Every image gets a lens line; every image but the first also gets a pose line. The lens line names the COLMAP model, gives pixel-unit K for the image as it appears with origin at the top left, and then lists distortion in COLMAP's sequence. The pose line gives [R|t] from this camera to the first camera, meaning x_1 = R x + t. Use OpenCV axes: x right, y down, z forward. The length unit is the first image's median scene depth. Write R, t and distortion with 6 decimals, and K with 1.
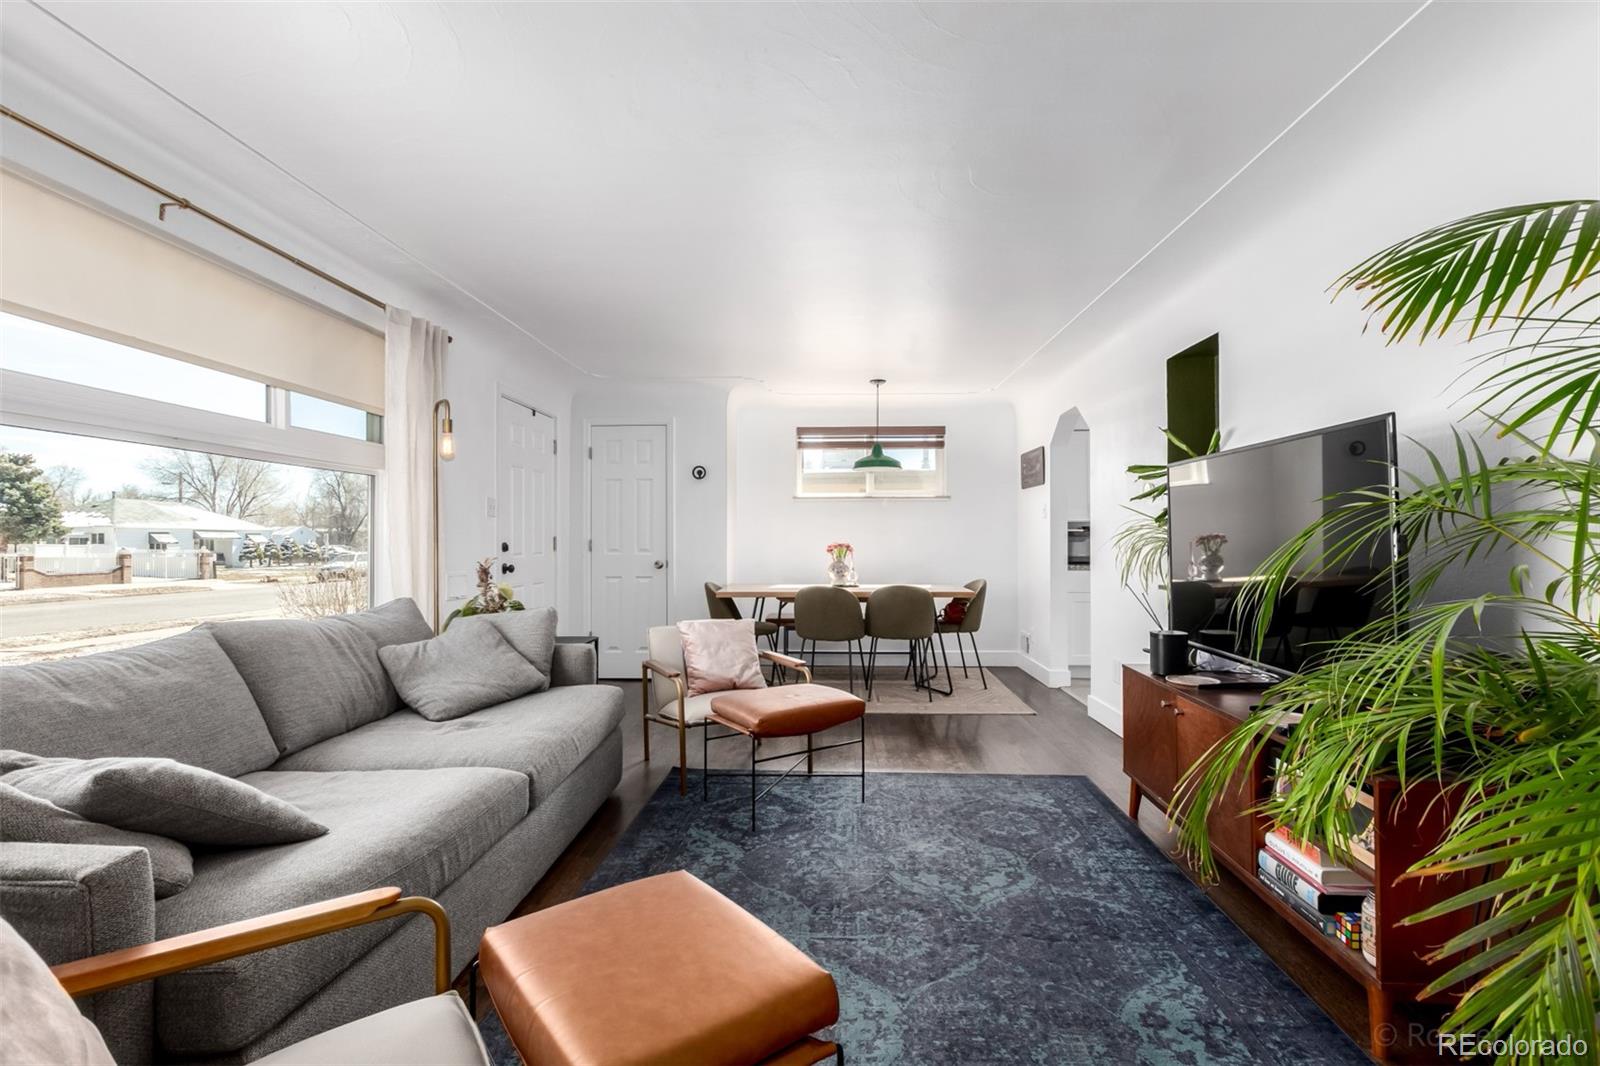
lens RADIAL K [[736.9, 0, 794.0], [0, 736.9, 540.3], [0, 0, 1]] dist [0.001916, -0.000340]
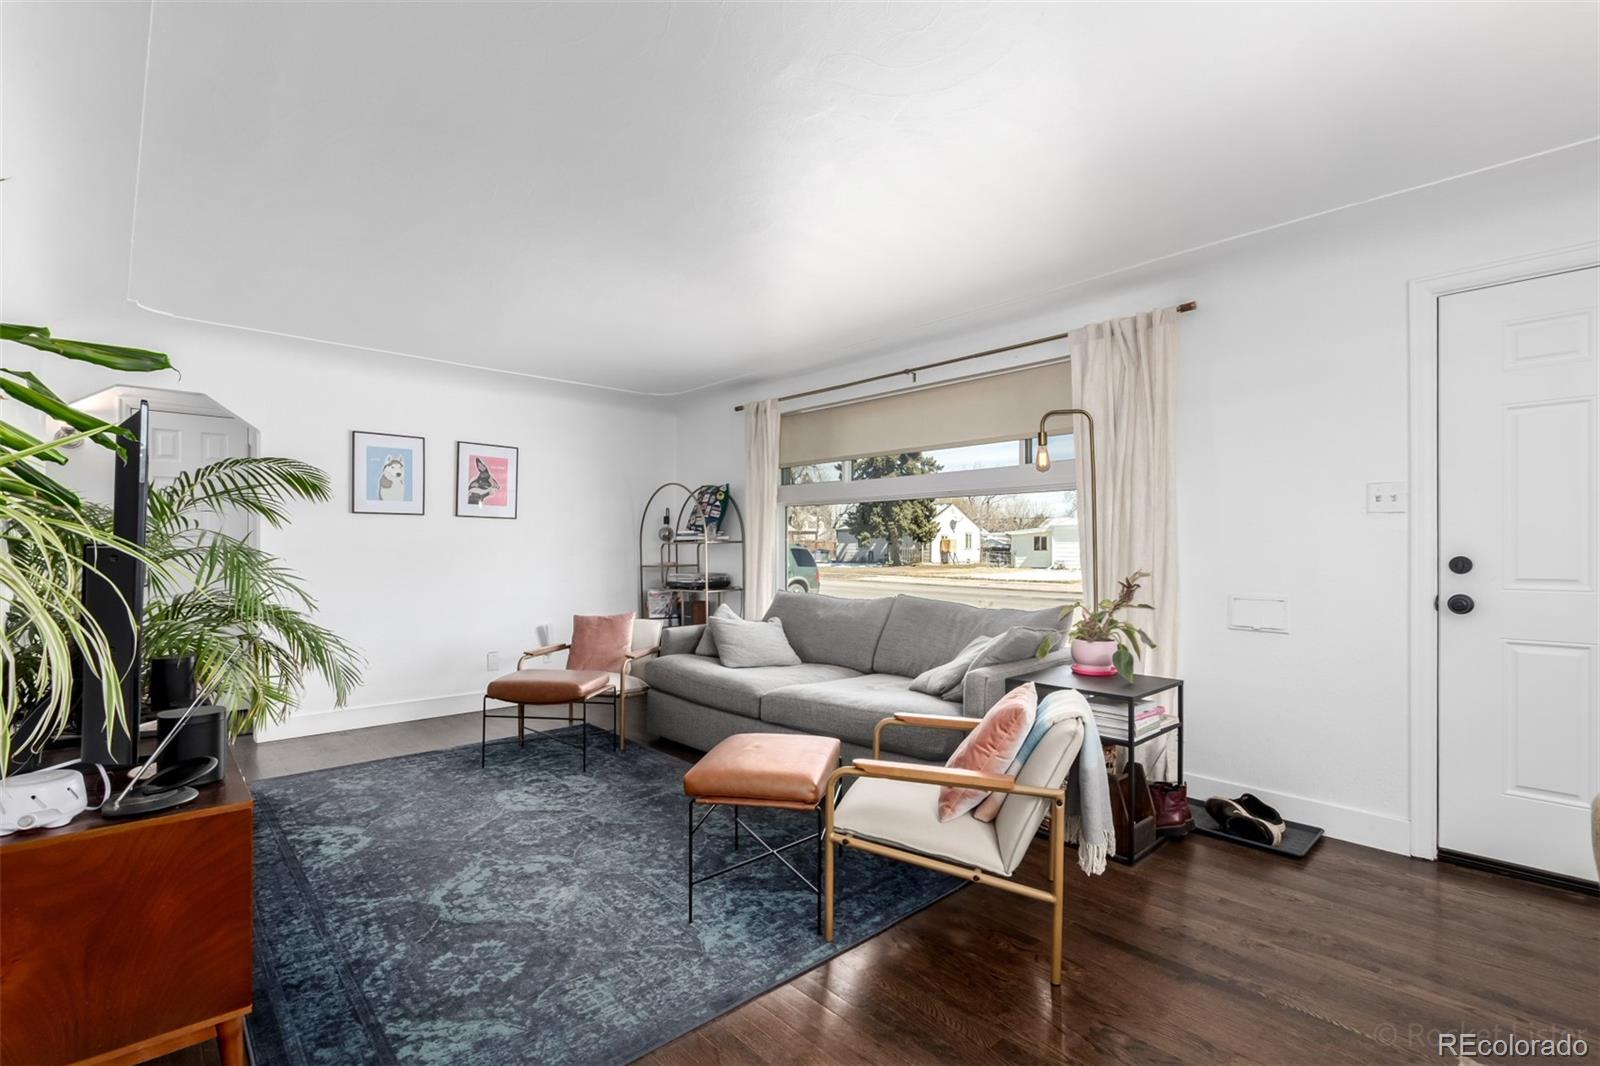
lens RADIAL K [[739.1, 0, 799.6], [0, 739.1, 544.9], [0, 0, 1]] dist [0.000300, -0.000259]
pose [[-0.699141, -0.001989, -0.714981, 0.553260], [-0.000965, 0.999998, -0.001838, -0.006483], [0.714983, -0.000595, -0.699141, 1.643359]]
